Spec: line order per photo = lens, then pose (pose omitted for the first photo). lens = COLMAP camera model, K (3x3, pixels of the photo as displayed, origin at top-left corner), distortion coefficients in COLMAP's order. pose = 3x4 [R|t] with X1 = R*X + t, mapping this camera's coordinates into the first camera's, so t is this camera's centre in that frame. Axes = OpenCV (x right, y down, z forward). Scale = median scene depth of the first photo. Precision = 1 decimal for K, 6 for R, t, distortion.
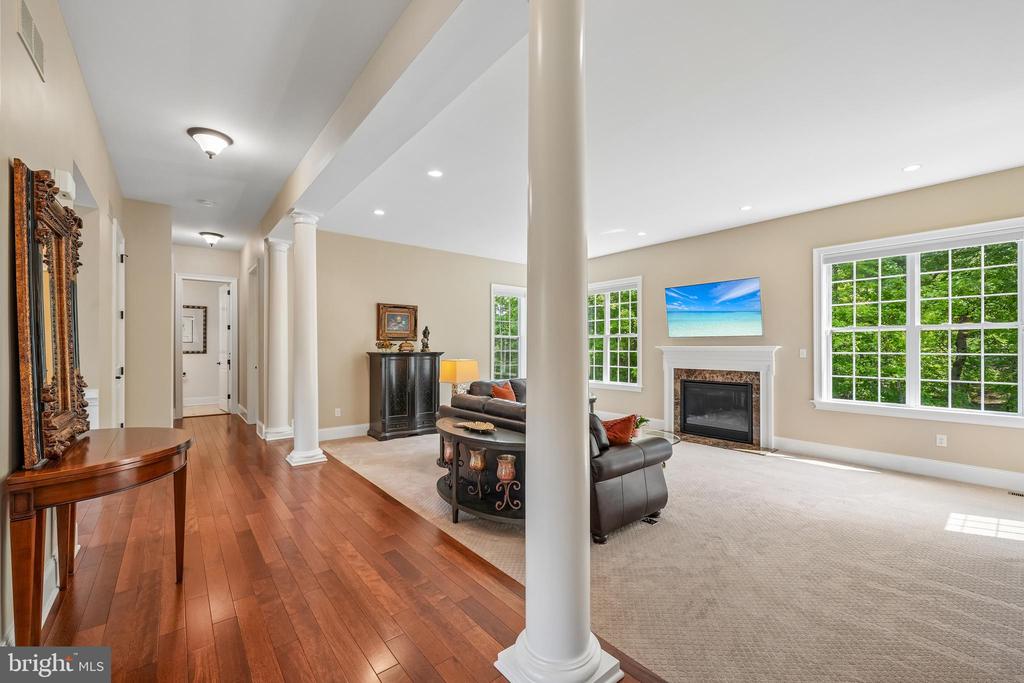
lens RADIAL K [[422.2, 0, 512.2], [0, 422.2, 345.6], [0, 0, 1]] dist [0.000841, 0.000303]
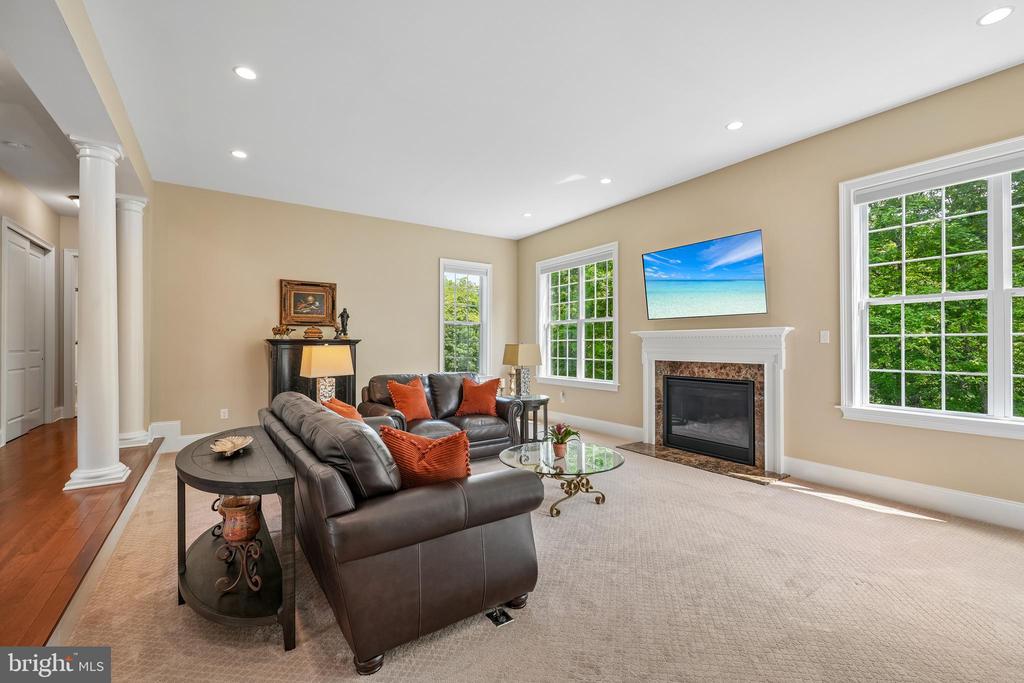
lens RADIAL K [[434.9, 0, 512.0], [0, 434.9, 341.5], [0, 0, 1]] dist [-0.000545, 0.000202]
pose [[0.996417, -0.001622, -0.084560, 0.226874], [0.001308, 0.999992, -0.003768, 0.026179], [0.084566, 0.003644, 0.996411, 0.238268]]
